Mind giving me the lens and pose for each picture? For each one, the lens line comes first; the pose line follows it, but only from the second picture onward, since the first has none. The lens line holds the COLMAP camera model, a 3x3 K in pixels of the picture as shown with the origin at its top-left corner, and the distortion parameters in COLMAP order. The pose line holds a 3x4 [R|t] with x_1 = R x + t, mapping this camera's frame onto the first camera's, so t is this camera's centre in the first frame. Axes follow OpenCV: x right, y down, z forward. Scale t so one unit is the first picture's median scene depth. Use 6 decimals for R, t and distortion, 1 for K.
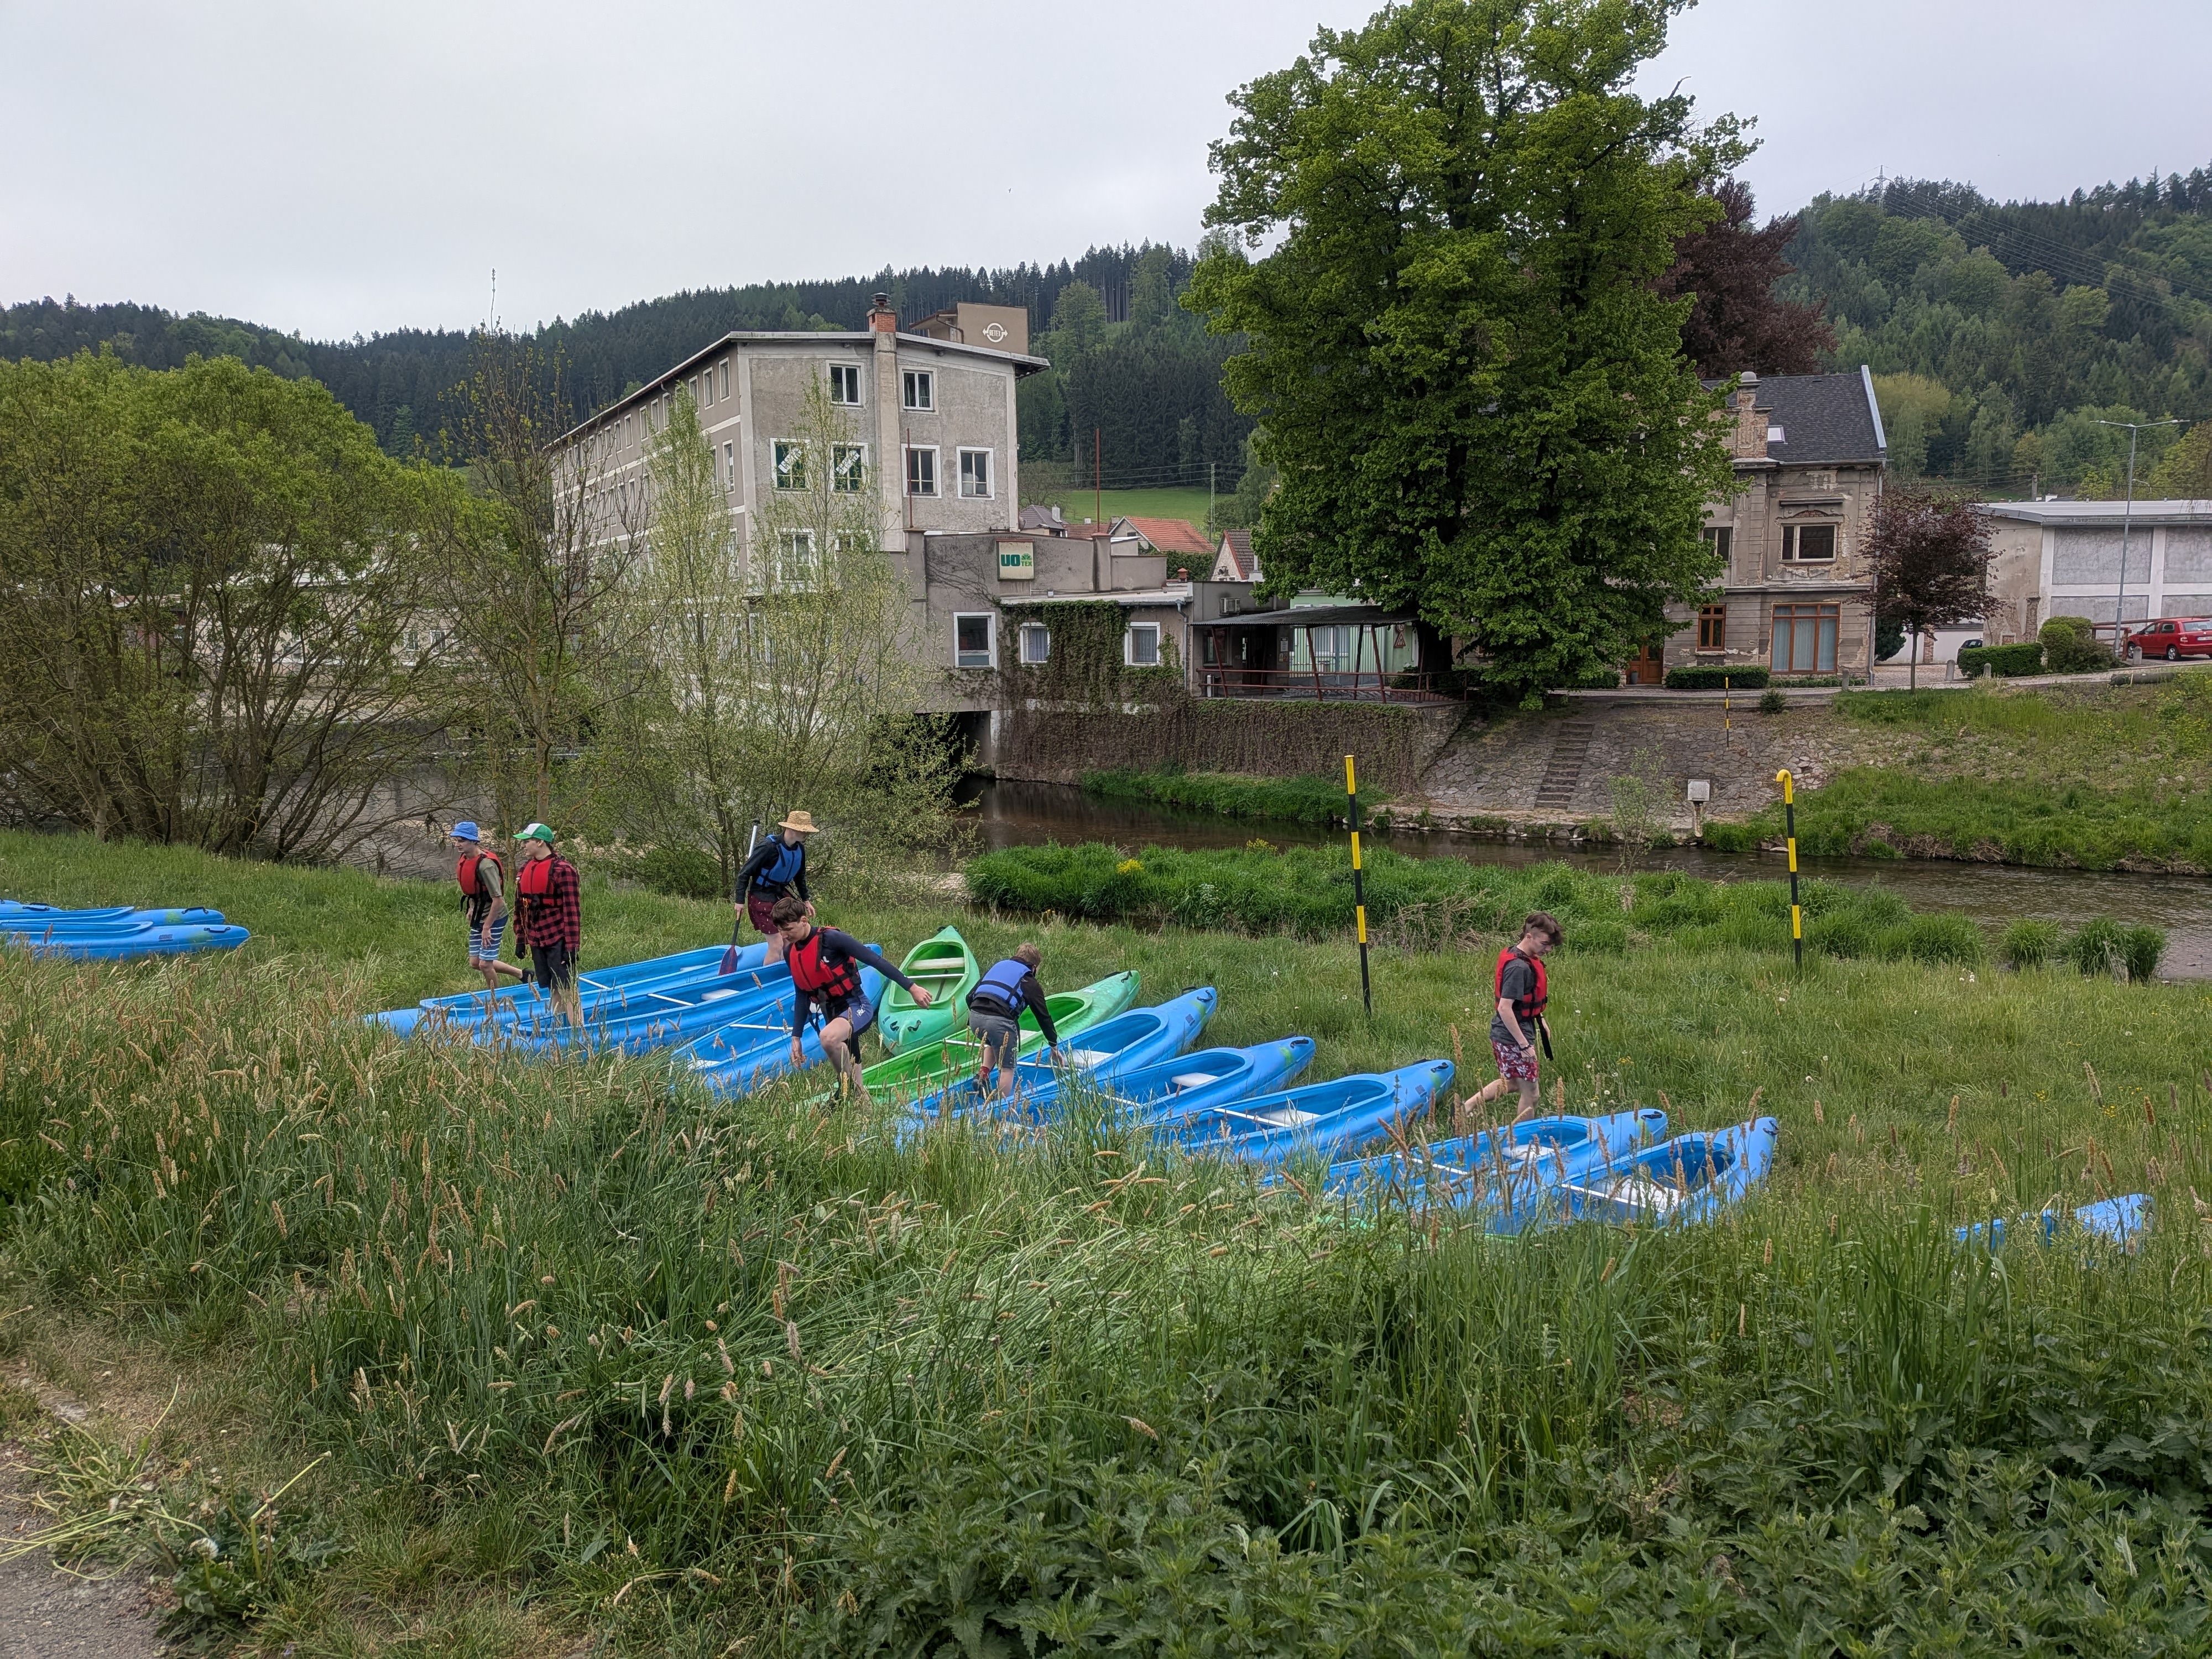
lens RADIAL K [[1609.6, 0, 1143.4], [0, 1609.6, 821.8], [0, 0, 1]] dist [0.059877, -0.075006]
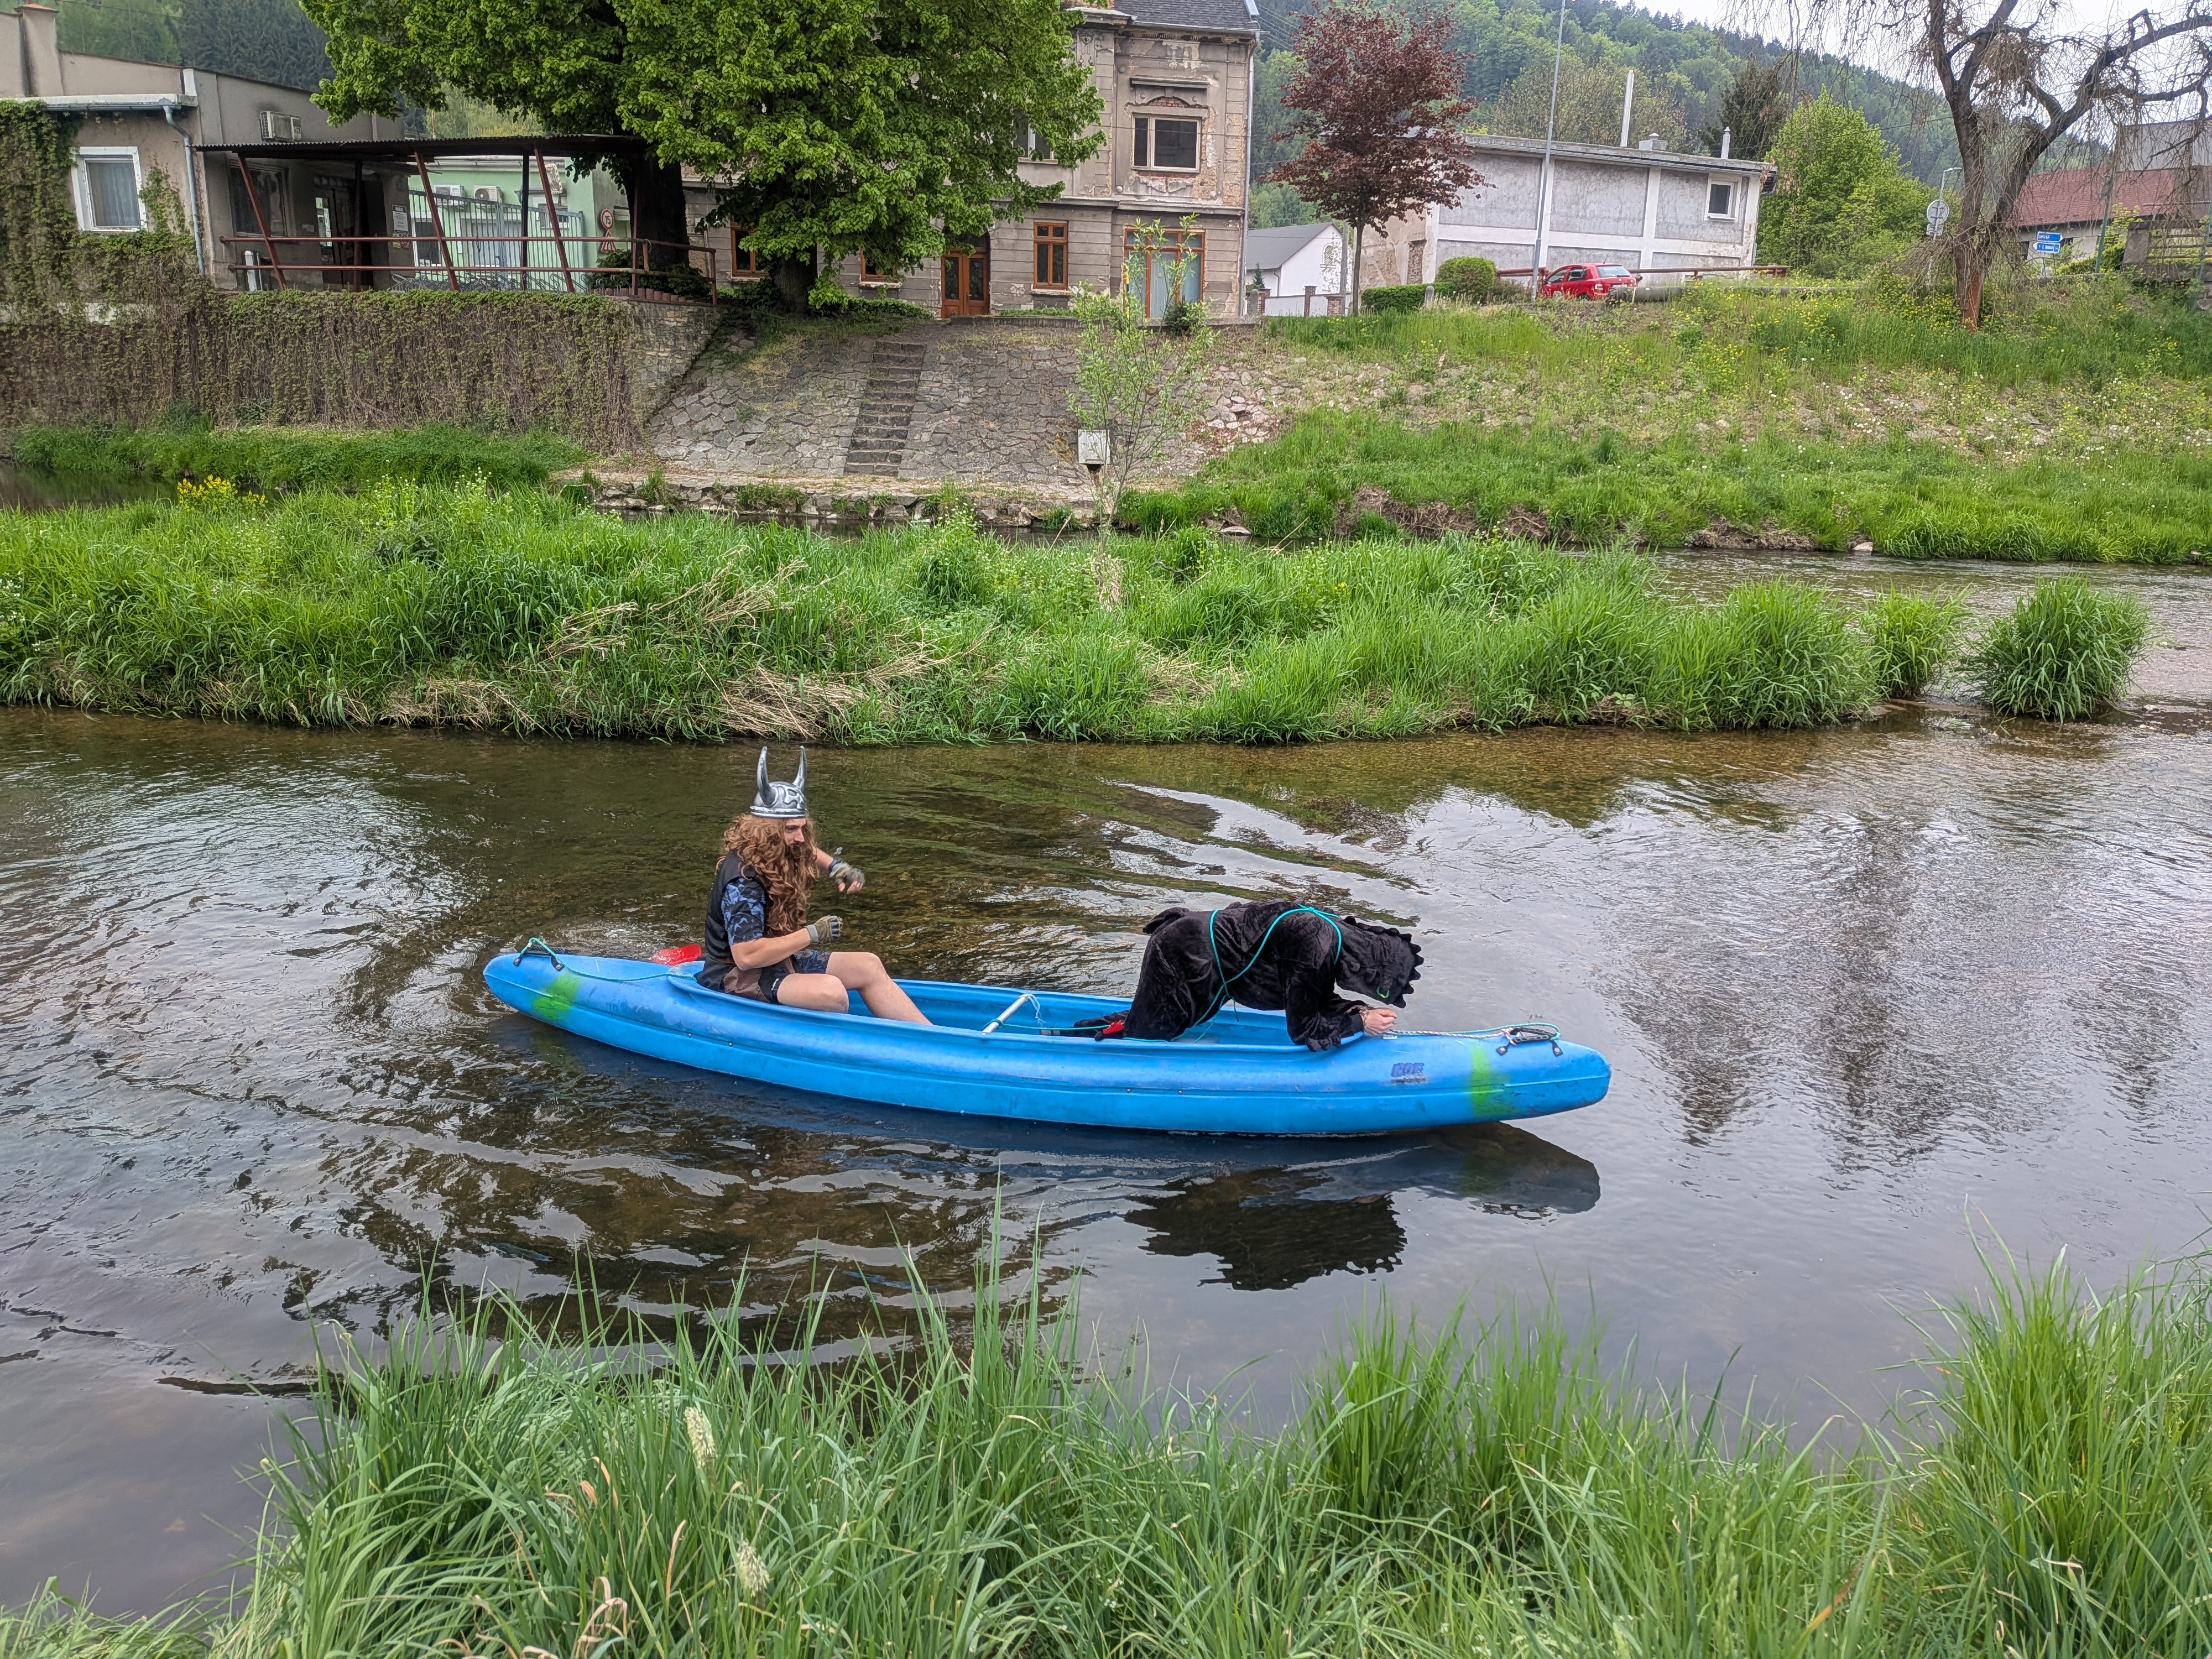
lens RADIAL K [[1609.6, 0, 1143.4], [0, 1609.6, 821.8], [0, 0, 1]] dist [0.059877, -0.075006]
pose [[0.901910, -0.084317, 0.423614, 0.059947], [0.020651, 0.988057, 0.152696, 0.022706], [-0.431430, -0.128970, 0.892880, 0.308972]]
